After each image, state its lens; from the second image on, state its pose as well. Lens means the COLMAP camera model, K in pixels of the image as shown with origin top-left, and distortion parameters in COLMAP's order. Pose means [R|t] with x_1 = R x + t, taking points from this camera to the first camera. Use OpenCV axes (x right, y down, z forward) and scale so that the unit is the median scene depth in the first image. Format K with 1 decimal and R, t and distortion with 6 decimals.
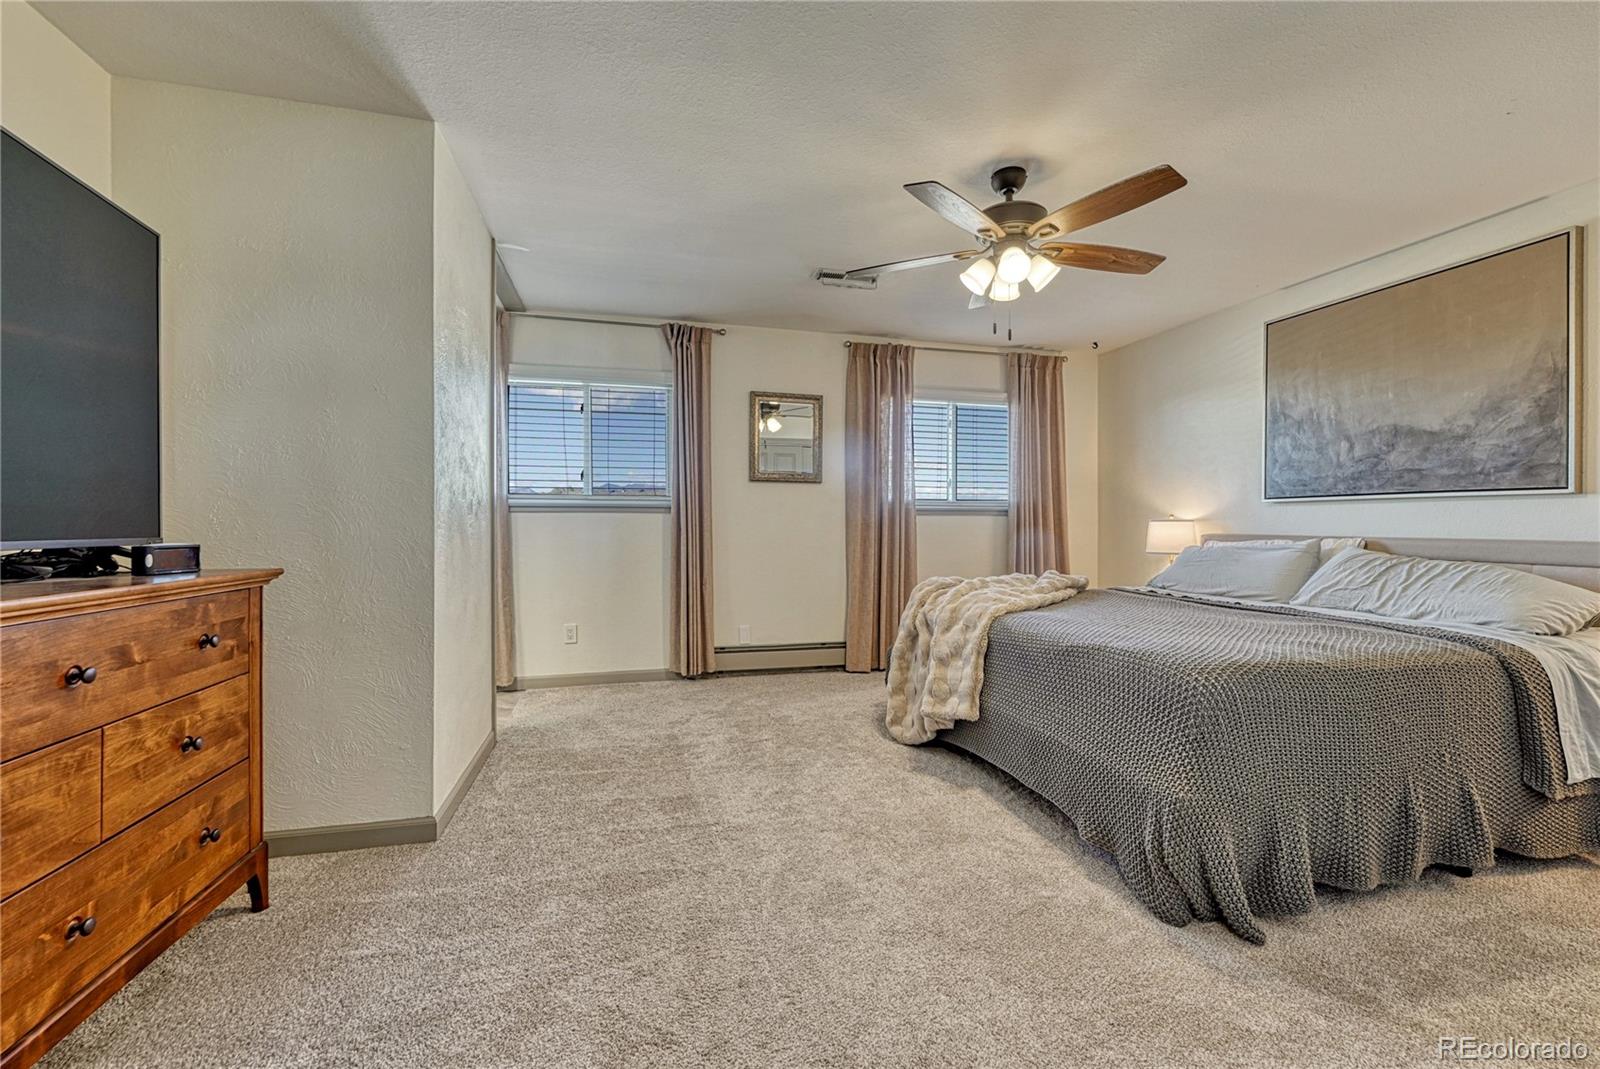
lens RADIAL K [[667.7, 0, 826.6], [0, 667.7, 524.2], [0, 0, 1]] dist [-0.013621, 0.002326]
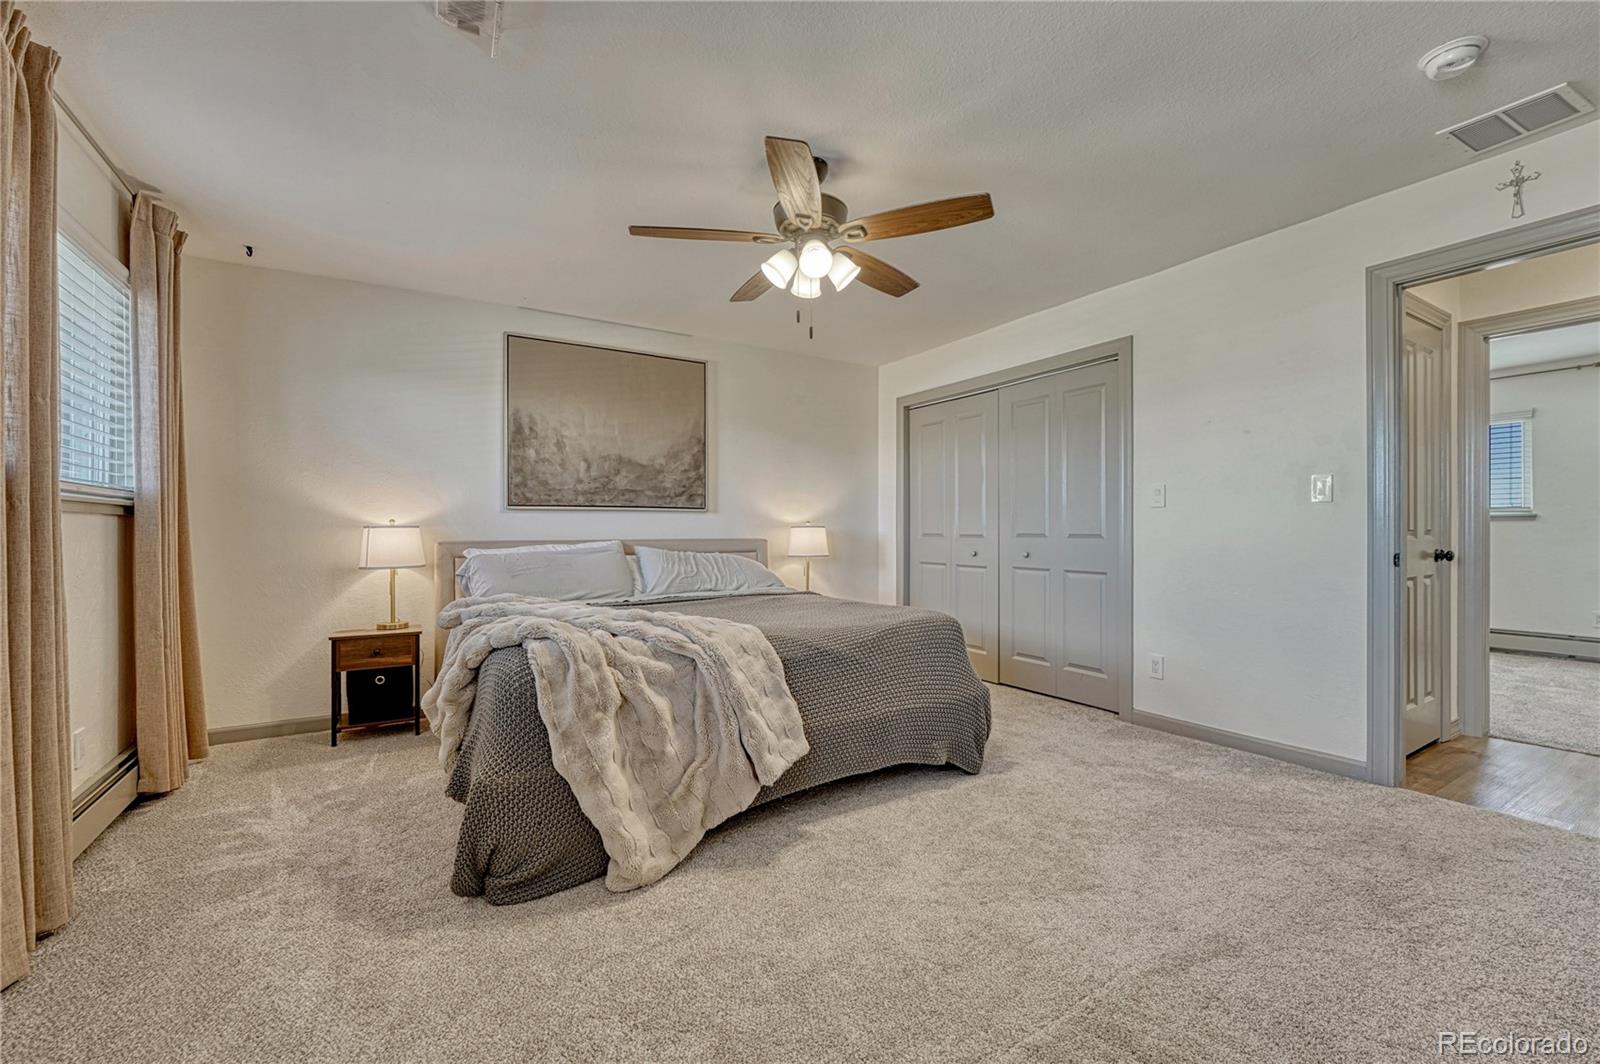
lens RADIAL K [[651.2, 0, 790.5], [0, 651.2, 530.3], [0, 0, 1]] dist [-0.016422, 0.003551]
pose [[-0.263061, -0.002571, 0.964776, -0.495763], [0.005159, 0.999978, 0.004072, -0.002678], [-0.964765, 0.006049, -0.263042, 1.015254]]
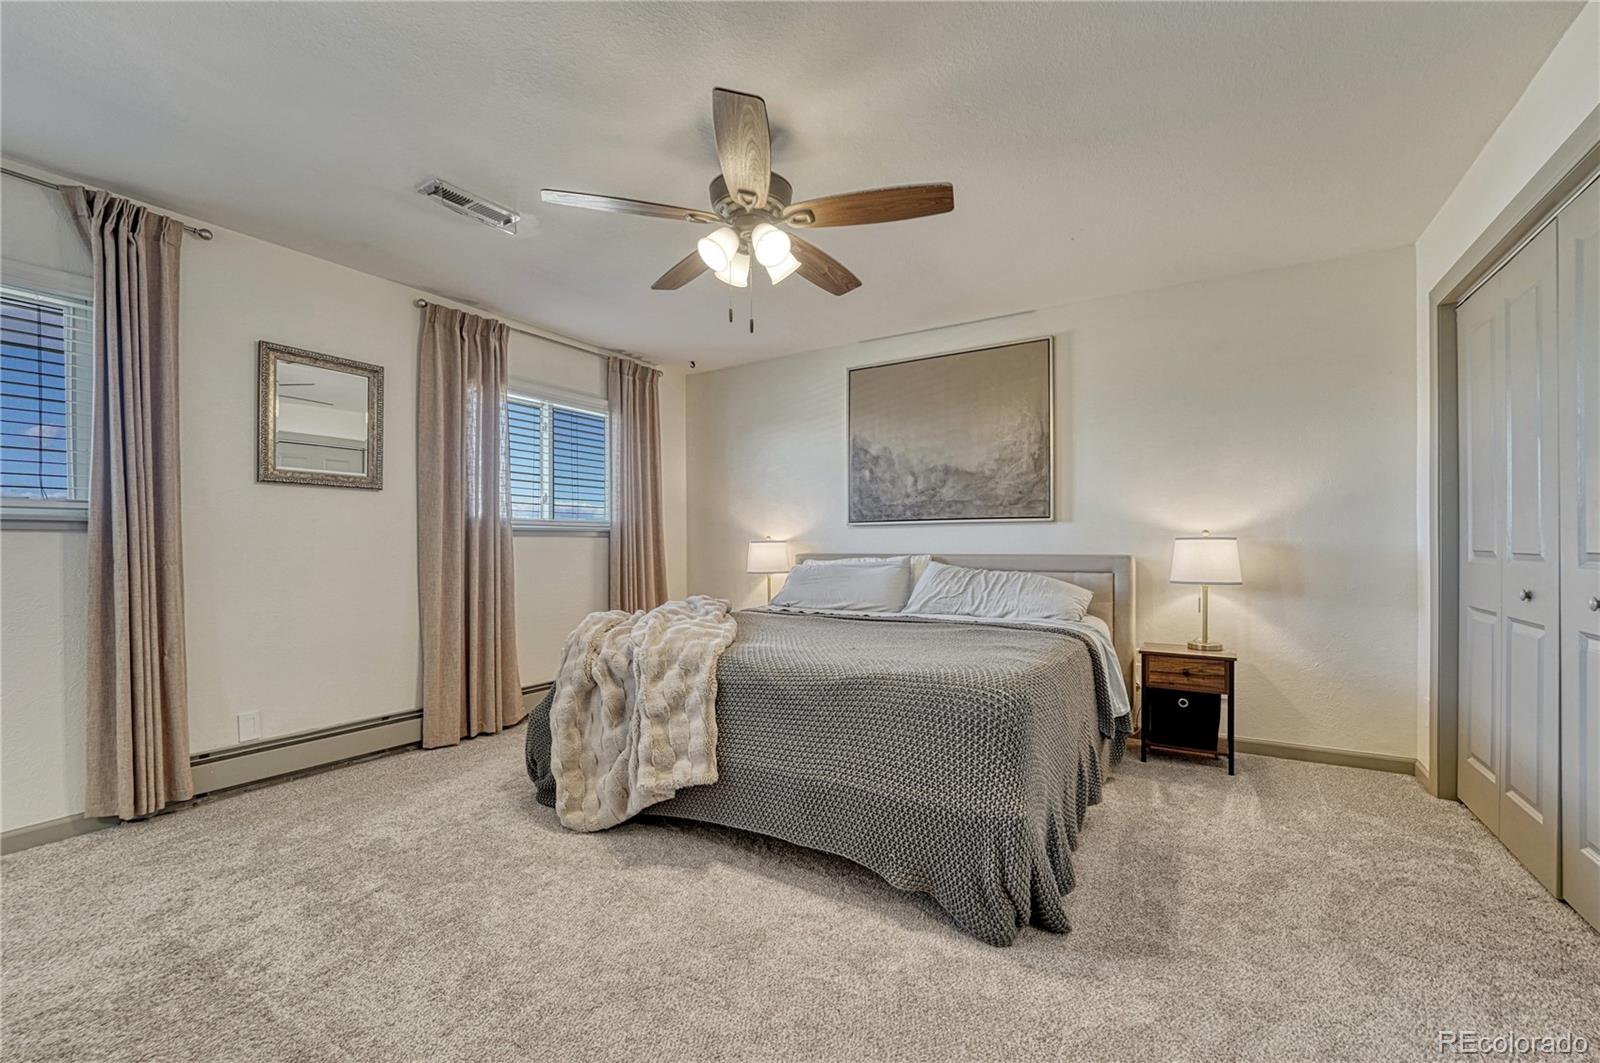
lens RADIAL K [[651.2, 0, 783.6], [0, 651.2, 544.6], [0, 0, 1]] dist [-0.016422, 0.003551]
pose [[0.742517, -0.007196, 0.669789, -0.209551], [0.009526, 0.999955, 0.000183, -0.000918], [-0.669760, 0.006245, 0.742551, 0.282692]]
